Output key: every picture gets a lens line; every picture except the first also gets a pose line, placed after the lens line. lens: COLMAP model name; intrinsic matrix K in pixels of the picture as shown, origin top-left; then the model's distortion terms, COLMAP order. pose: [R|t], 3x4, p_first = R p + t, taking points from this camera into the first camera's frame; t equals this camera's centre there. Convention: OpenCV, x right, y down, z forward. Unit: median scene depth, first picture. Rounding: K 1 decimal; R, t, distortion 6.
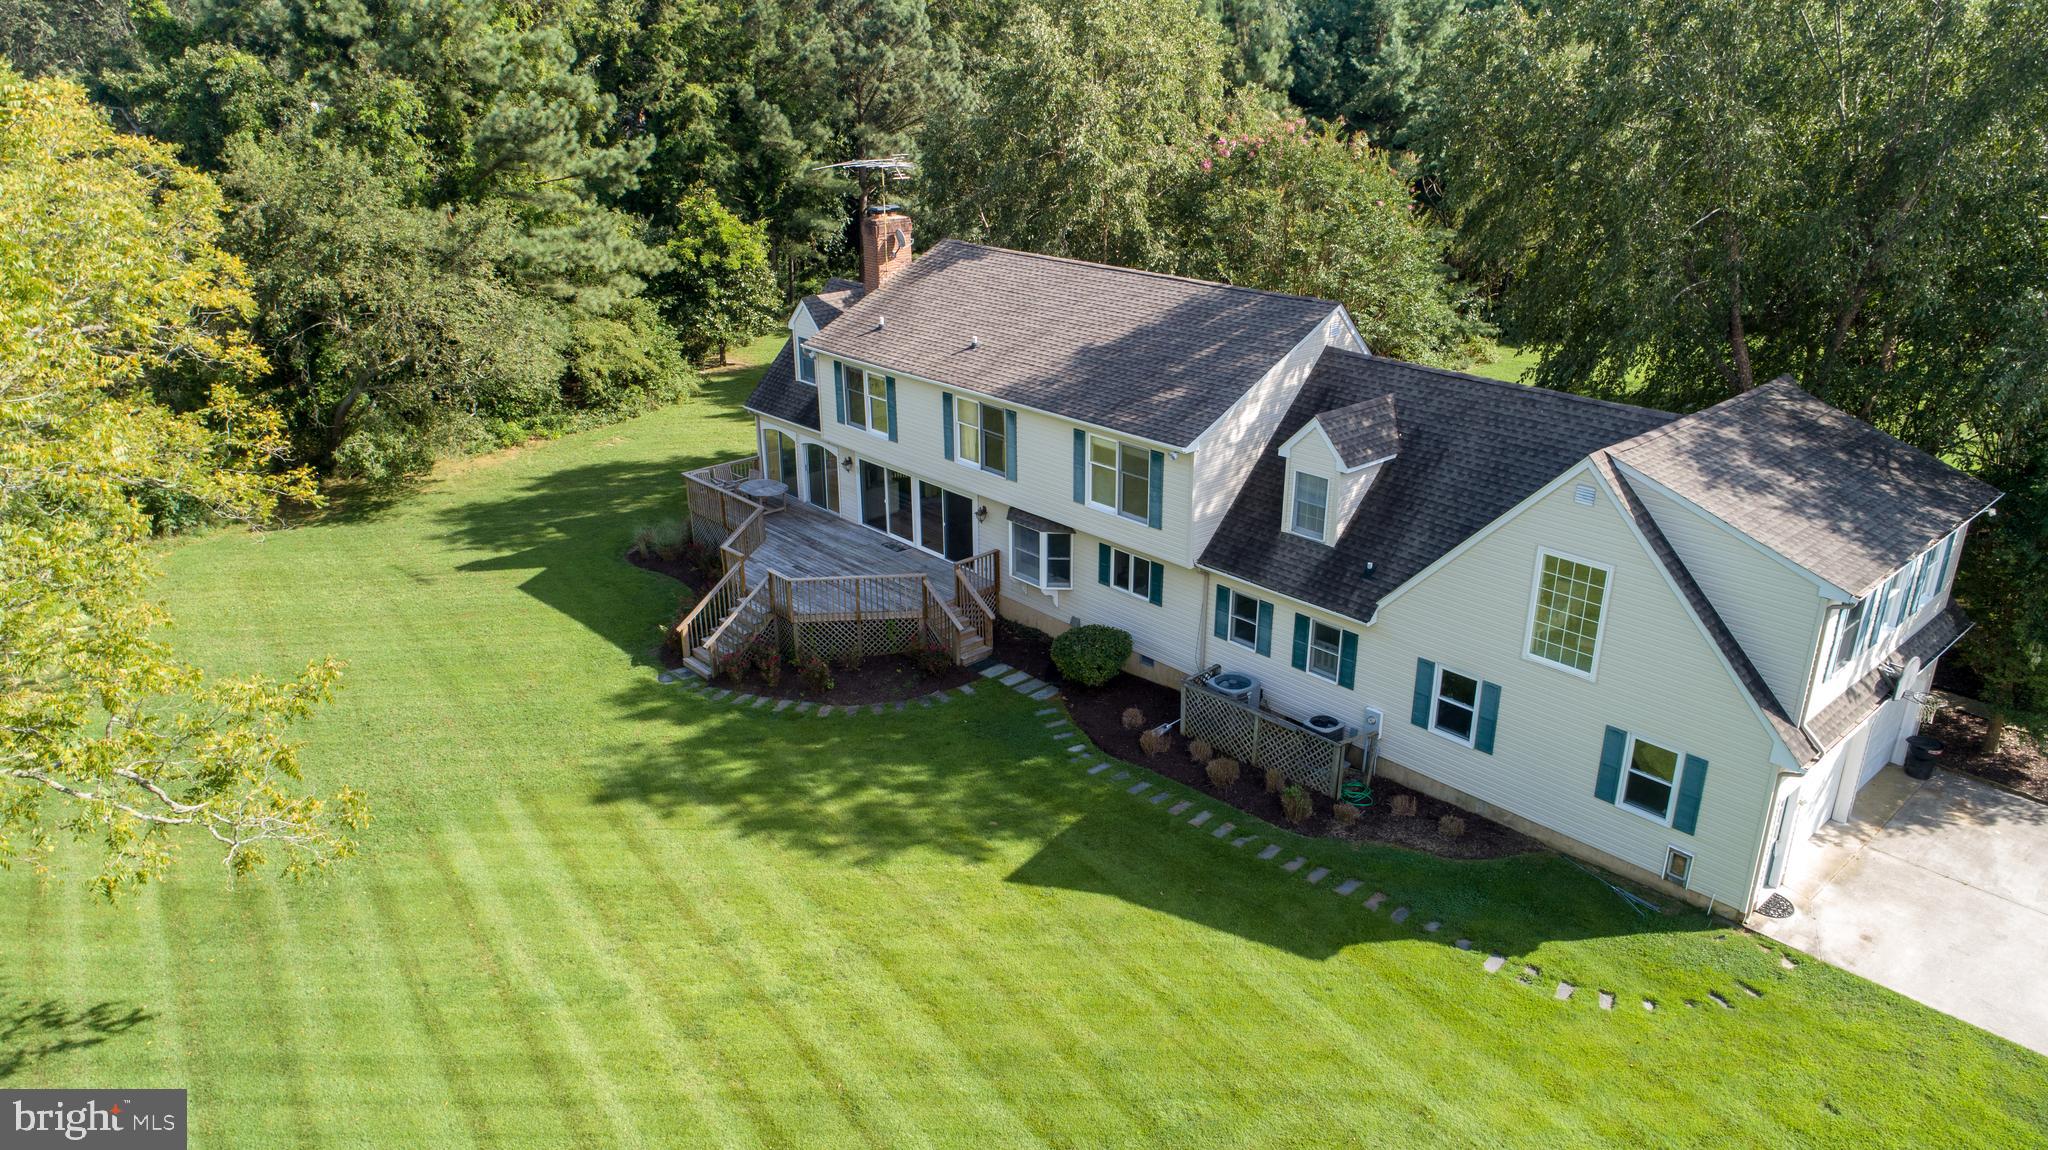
lens RADIAL K [[1380.7, 0, 1024.0], [0, 1380.7, 575.0], [0, 0, 1]] dist [-0.021023, 0.000552]
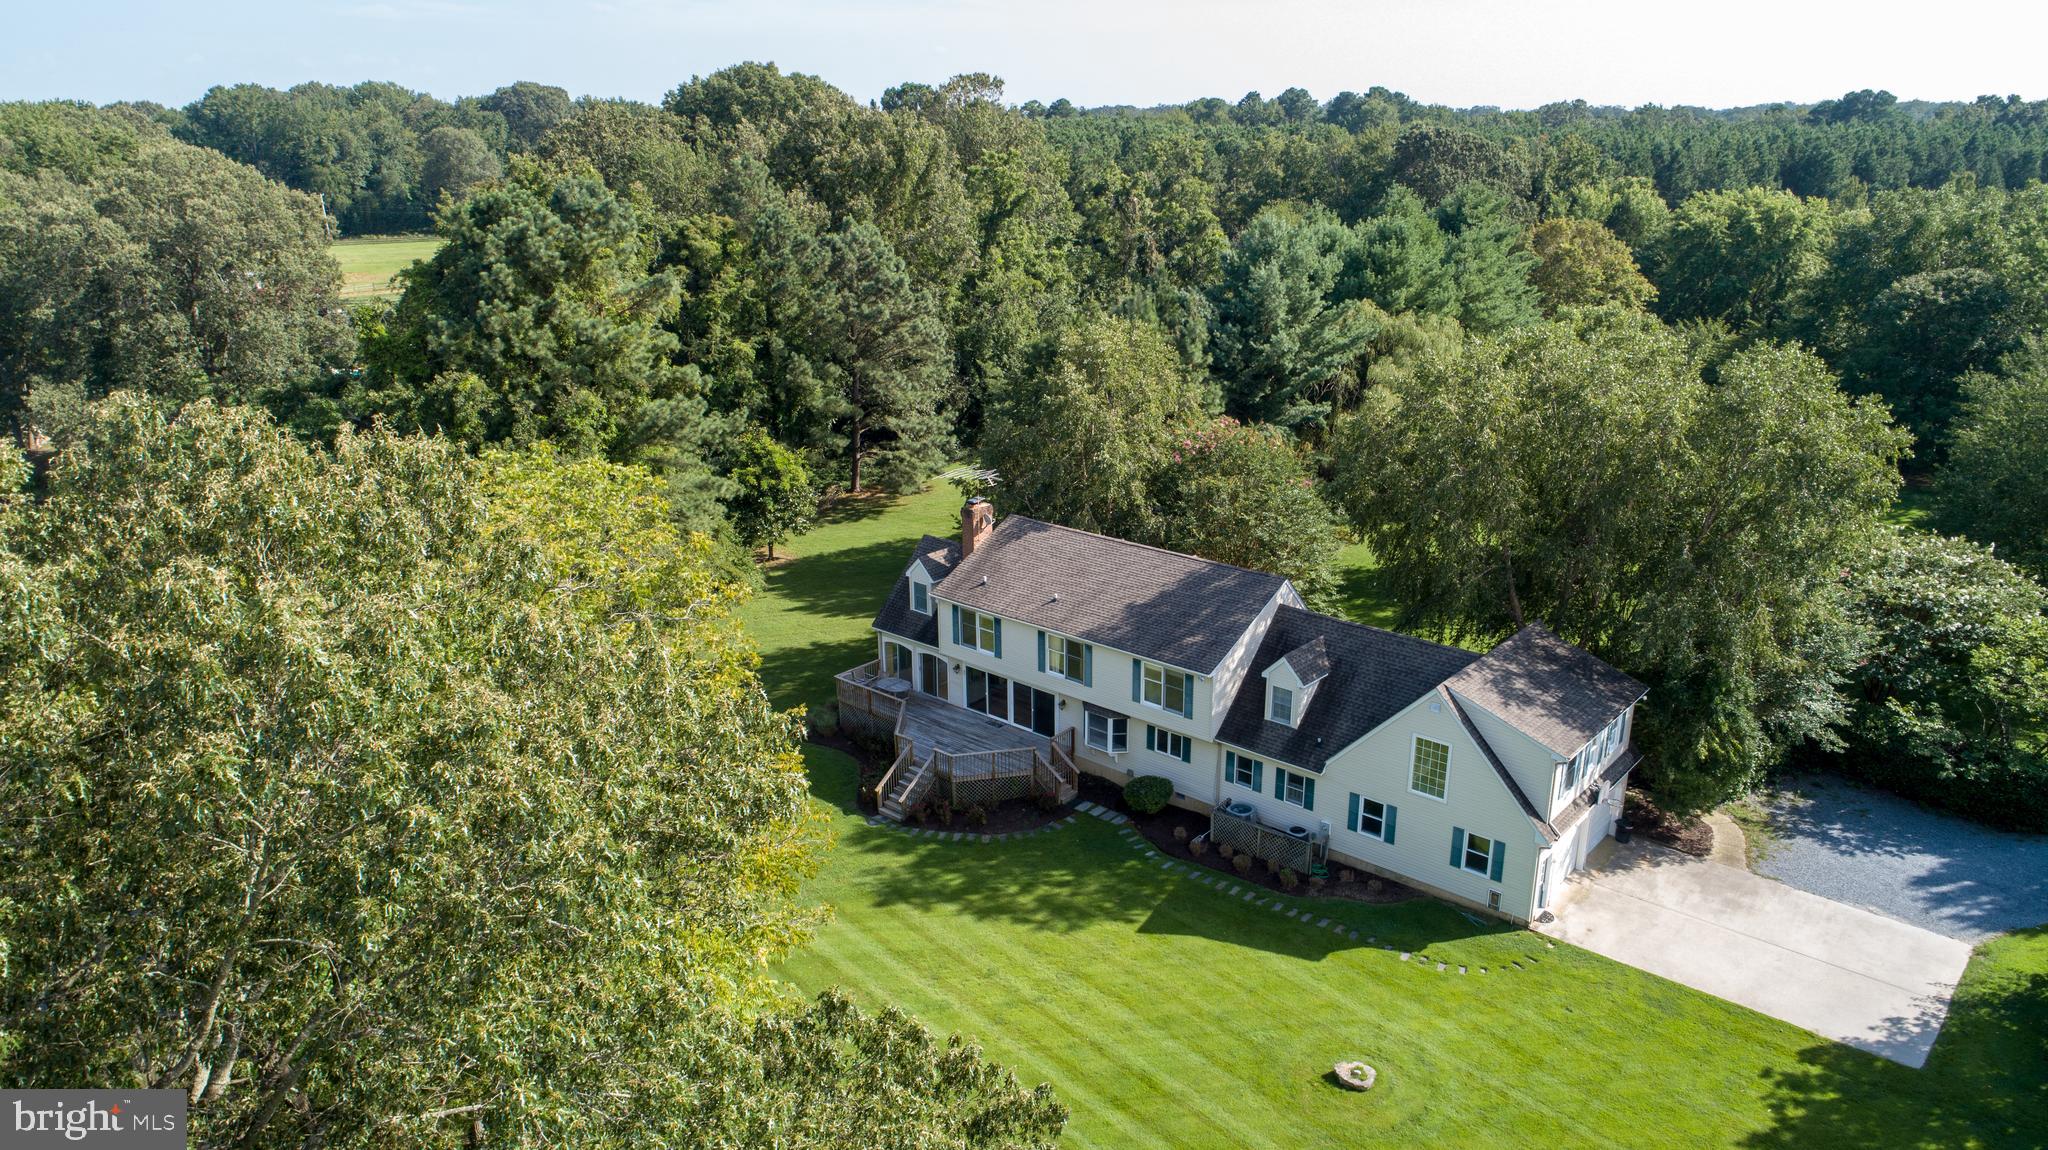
lens RADIAL K [[1380.7, 0, 1024.0], [0, 1380.7, 575.0], [0, 0, 1]] dist [-0.021023, 0.000552]
pose [[0.993510, -0.039354, 0.106716, -0.281393], [0.045676, 0.997302, -0.057458, -0.123251], [-0.104167, 0.061960, 0.992628, -0.671451]]
